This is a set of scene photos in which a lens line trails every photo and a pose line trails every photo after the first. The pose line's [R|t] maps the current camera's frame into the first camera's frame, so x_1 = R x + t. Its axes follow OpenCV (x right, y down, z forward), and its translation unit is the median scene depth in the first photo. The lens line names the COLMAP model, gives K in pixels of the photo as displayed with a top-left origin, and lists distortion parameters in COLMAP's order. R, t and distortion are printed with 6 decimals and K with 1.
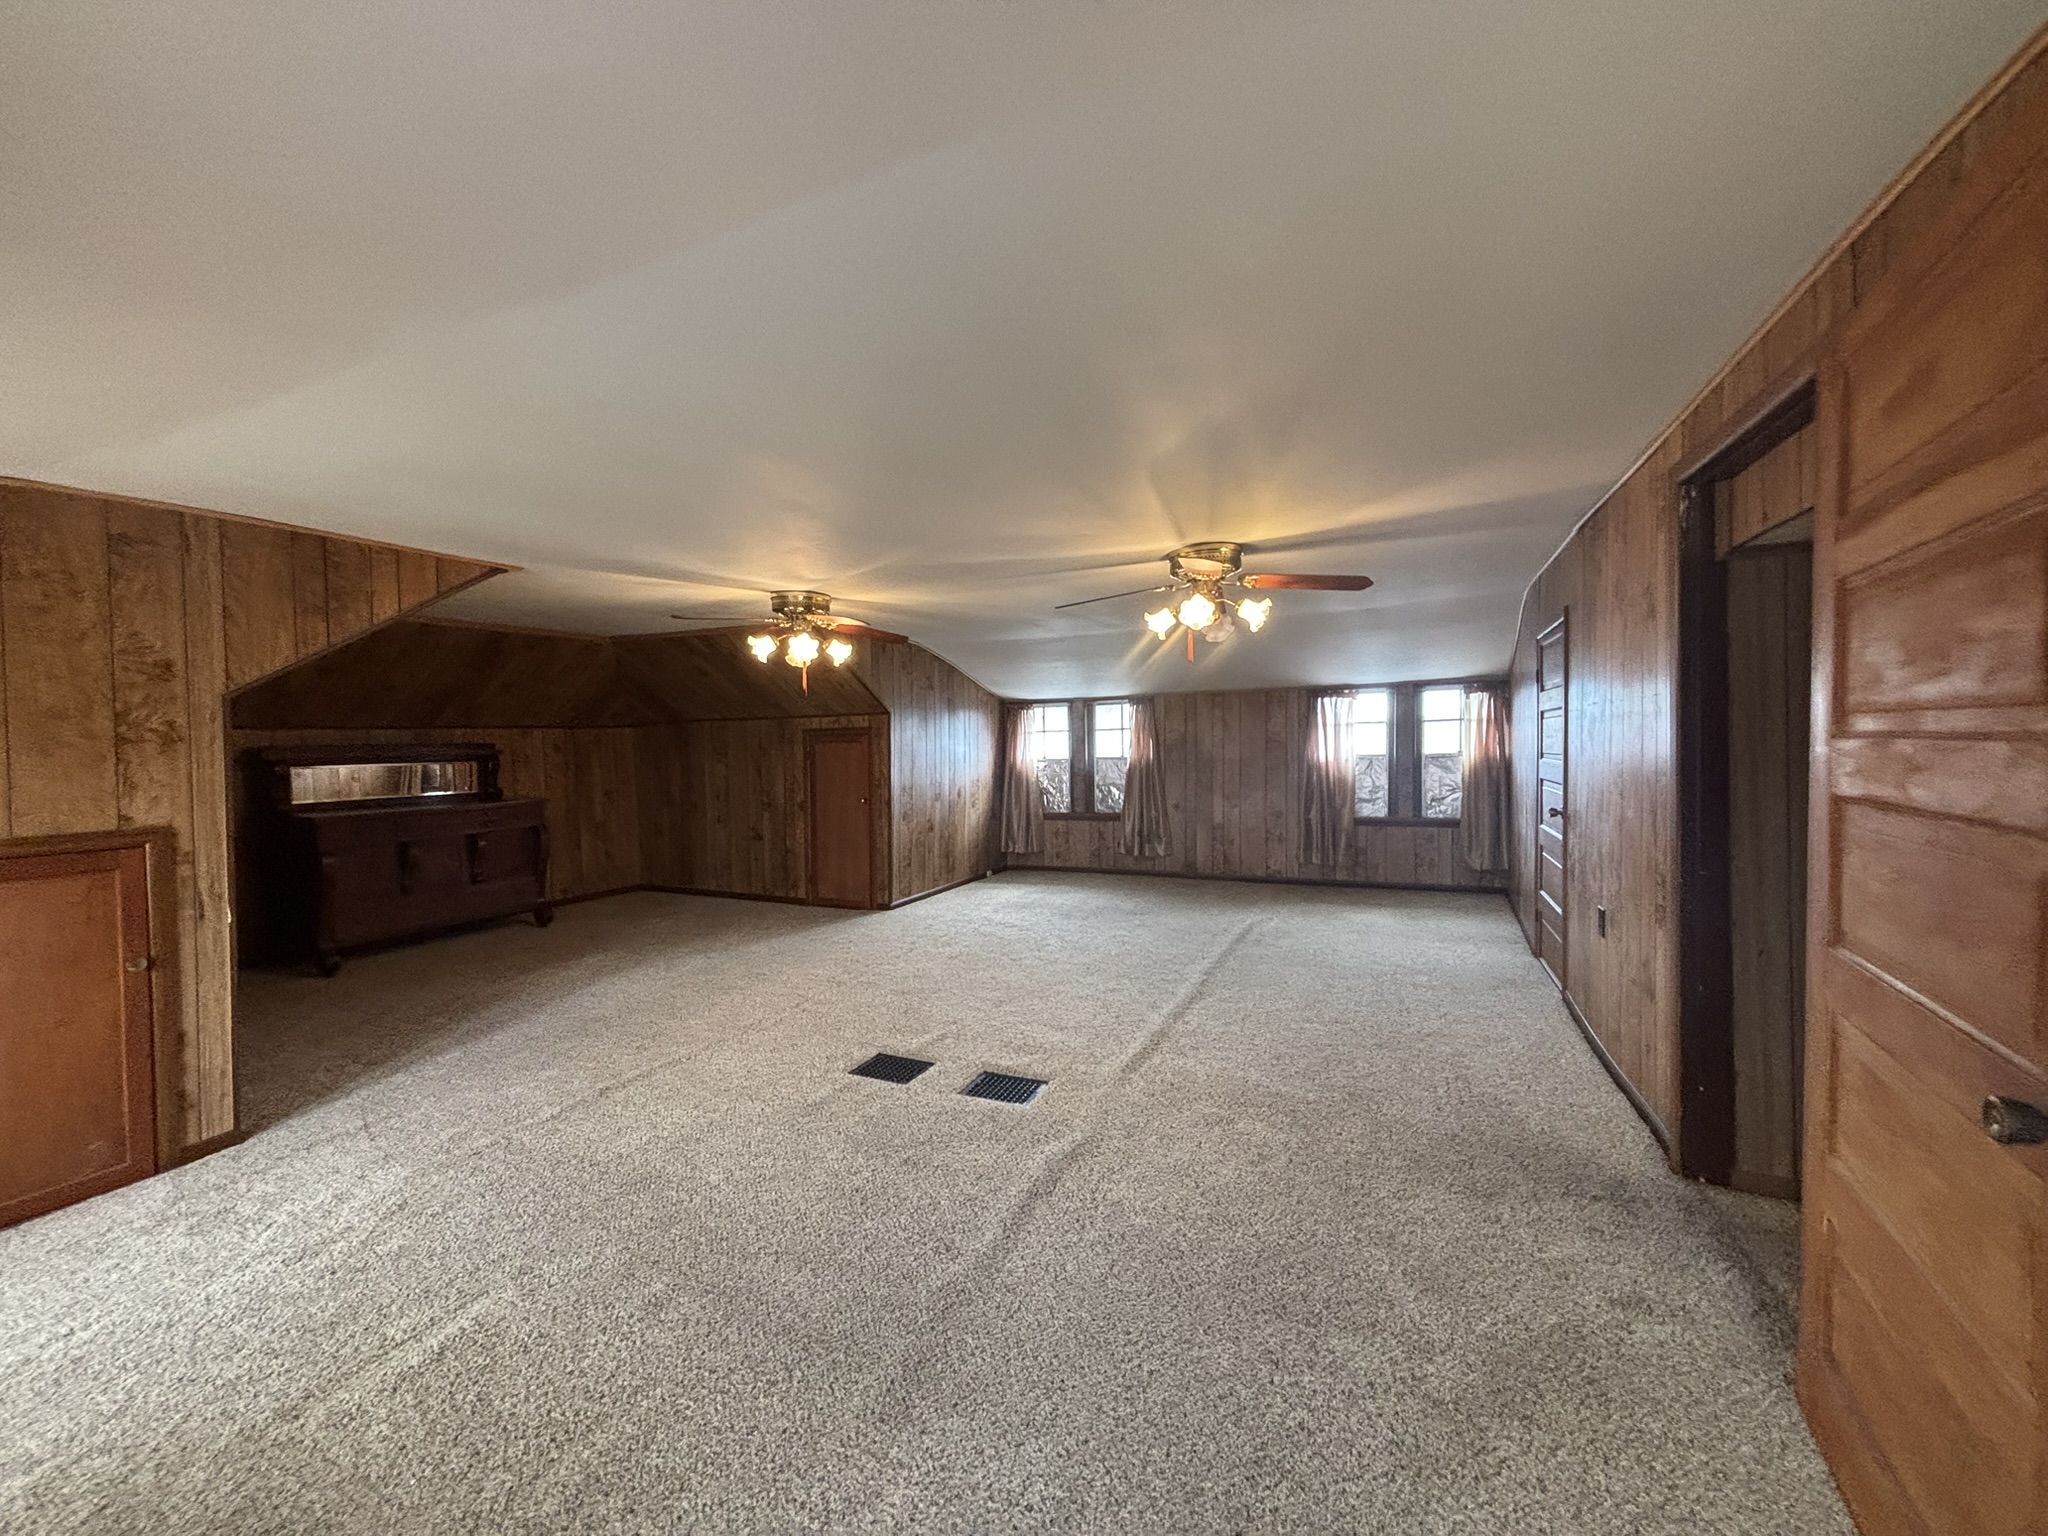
lens RADIAL K [[830.0, 0, 1024.5], [0, 830.0, 761.9], [0, 0, 1]] dist [0.007535, -0.001592]
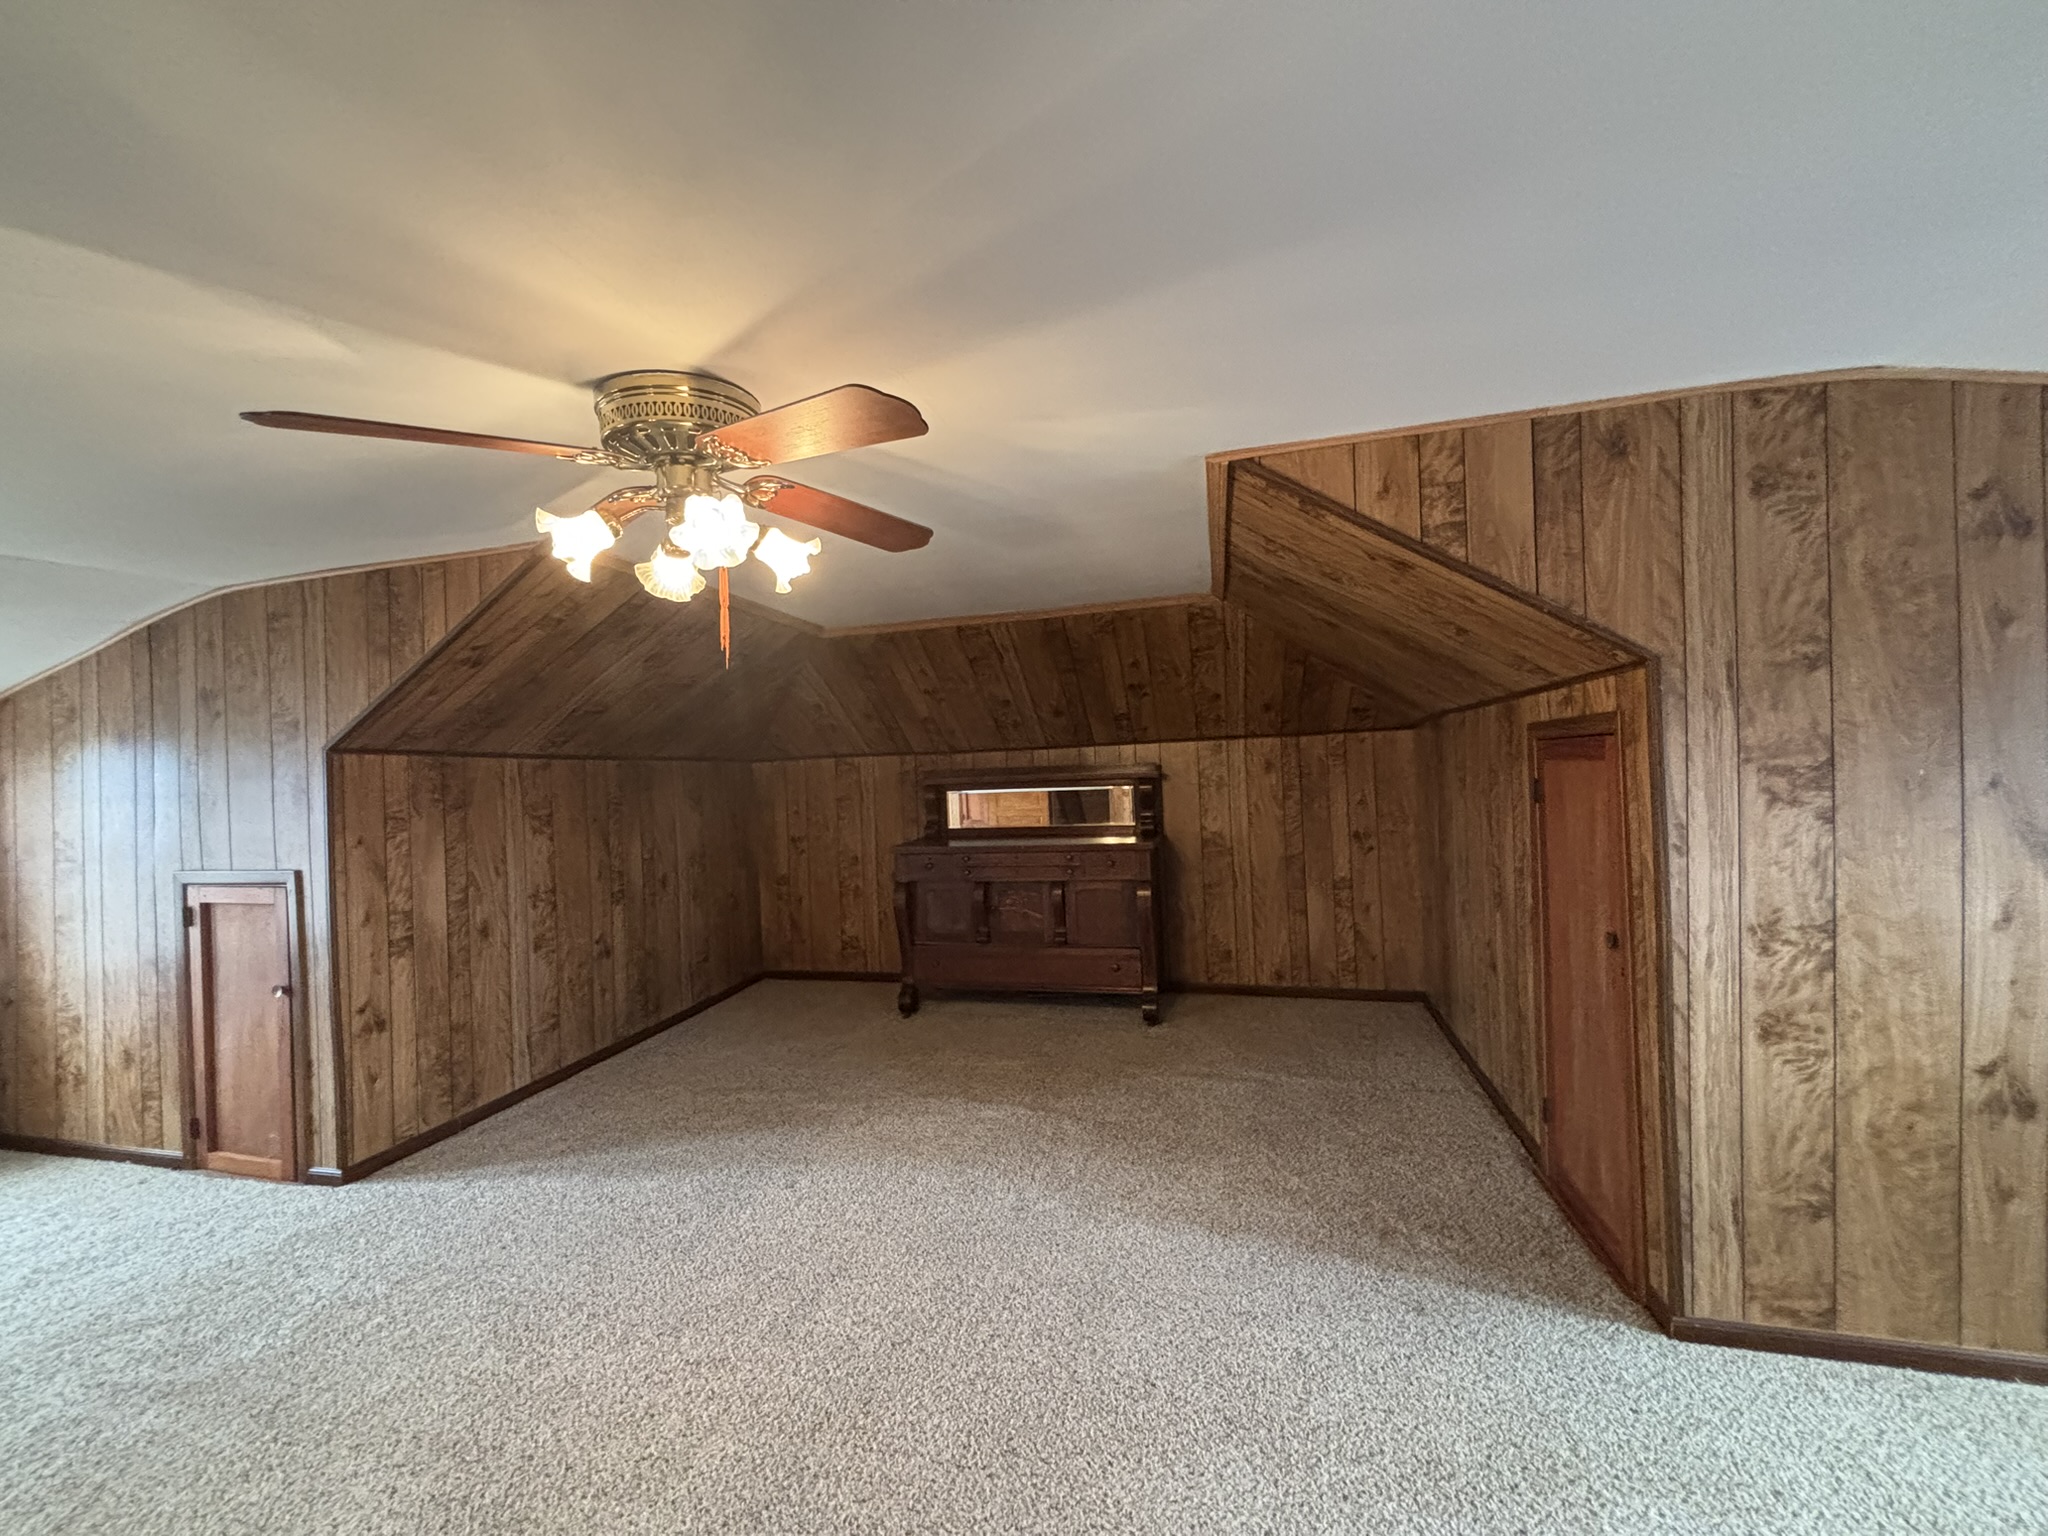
lens RADIAL K [[830.0, 0, 1027.2], [0, 830.0, 771.3], [0, 0, 1]] dist [0.007535, -0.001592]
pose [[0.165492, 0.014900, -0.986099, 0.104913], [0.008064, 0.999832, 0.016460, -0.031715], [0.986178, -0.010676, 0.165344, 0.875872]]
